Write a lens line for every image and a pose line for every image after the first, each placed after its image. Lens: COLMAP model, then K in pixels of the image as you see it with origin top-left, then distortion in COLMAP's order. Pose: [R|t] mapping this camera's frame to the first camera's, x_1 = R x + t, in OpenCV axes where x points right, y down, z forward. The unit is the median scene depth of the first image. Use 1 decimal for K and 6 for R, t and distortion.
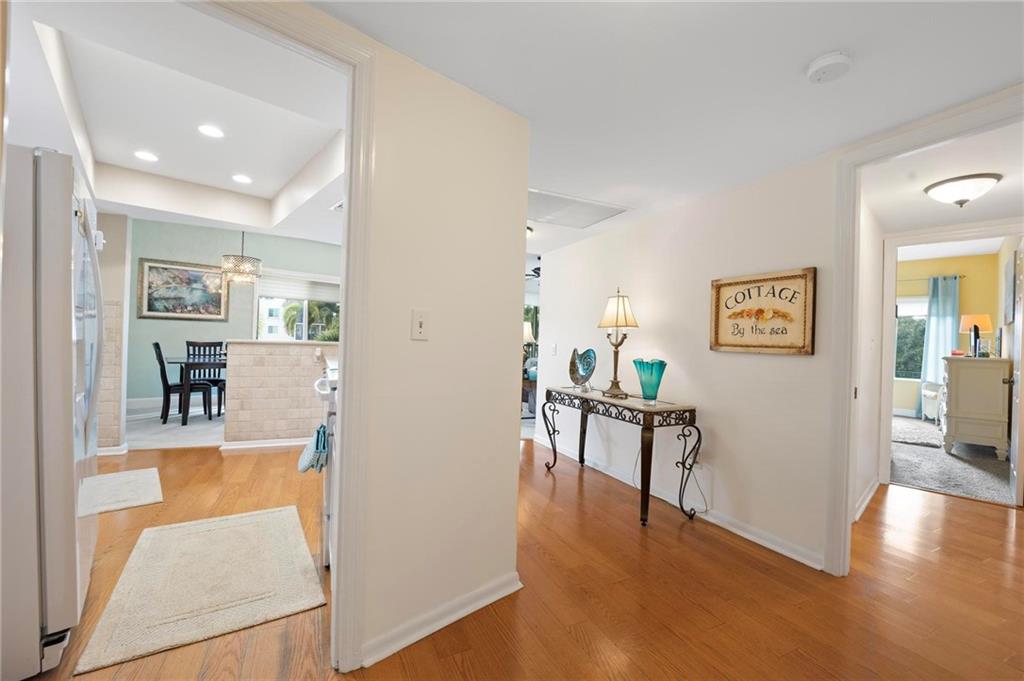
lens RADIAL K [[410.0, 0, 509.6], [0, 410.0, 340.1], [0, 0, 1]] dist [-0.007317, -0.007059]
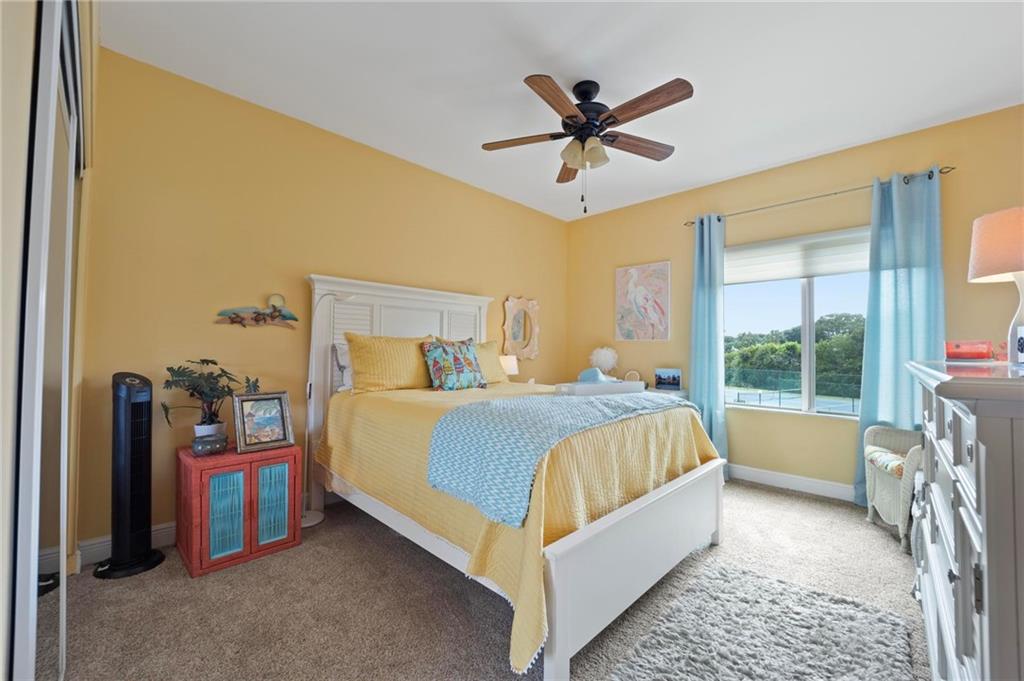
lens RADIAL K [[408.6, 0, 512.4], [0, 408.6, 339.4], [0, 0, 1]] dist [-0.004231, -0.005364]
pose [[0.997526, -0.025944, 0.065341, 1.170977], [0.027222, 0.999453, -0.018755, 0.027916], [-0.064819, 0.020487, 0.997687, 1.116401]]
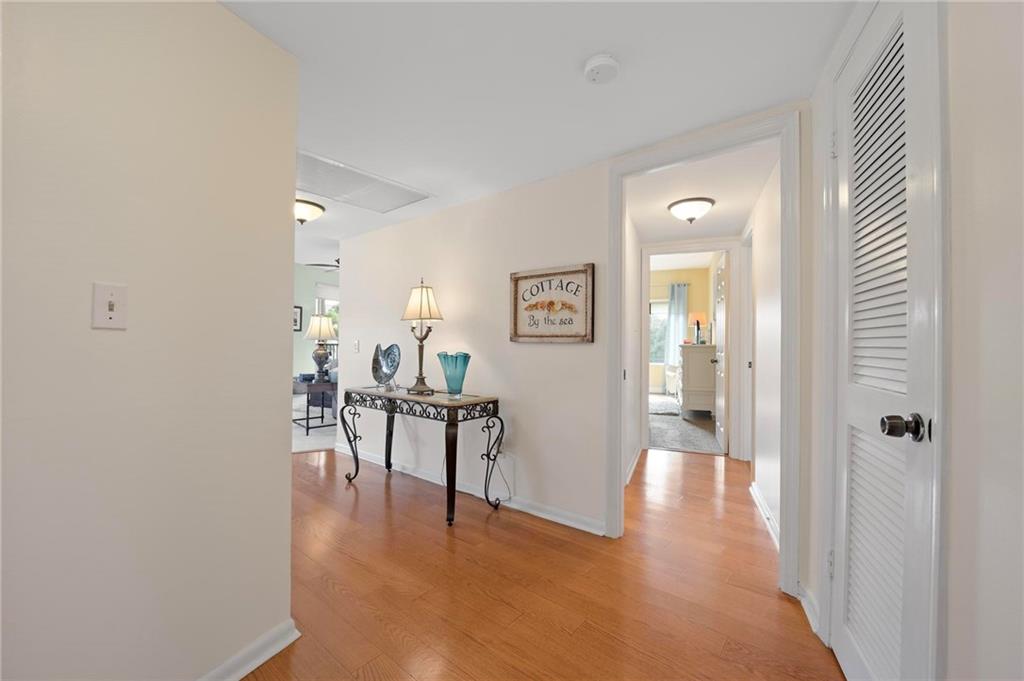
lens RADIAL K [[410.0, 0, 509.6], [0, 410.0, 340.1], [0, 0, 1]] dist [-0.007317, -0.007059]
pose [[0.906629, -0.019014, 0.421500, 0.041903], [0.017922, 0.999818, 0.006552, 0.011140], [-0.421548, 0.001614, 0.906805, 0.051096]]
